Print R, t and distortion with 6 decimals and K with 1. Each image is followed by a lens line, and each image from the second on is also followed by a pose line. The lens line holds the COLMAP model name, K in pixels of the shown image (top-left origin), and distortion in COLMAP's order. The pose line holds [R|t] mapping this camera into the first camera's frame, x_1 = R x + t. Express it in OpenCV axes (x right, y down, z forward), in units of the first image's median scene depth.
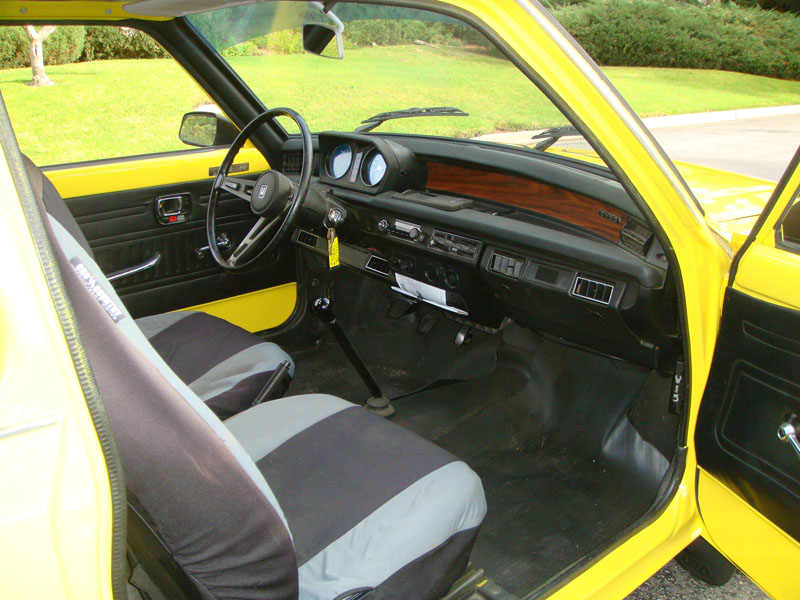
lens RADIAL K [[765.2, 0, 400.0], [0, 765.2, 300.0], [0, 0, 1]] dist [-0.073706, 0.019961]
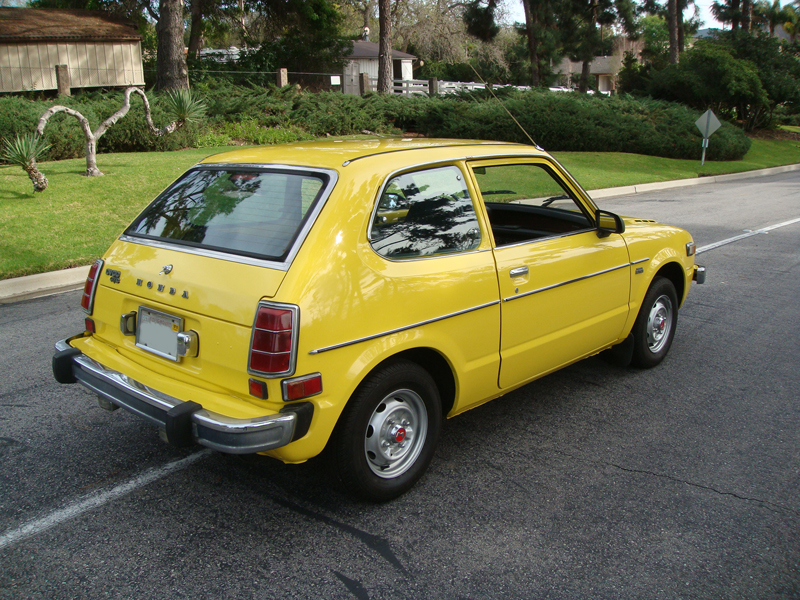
lens RADIAL K [[765.2, 0, 400.0], [0, 765.2, 300.0], [0, 0, 1]] dist [-0.073706, 0.019961]
pose [[0.994367, -0.030511, 0.101509, -0.052848], [0.040601, 0.994272, -0.098869, 0.032498], [-0.097911, 0.102433, 0.989910, -0.135275]]
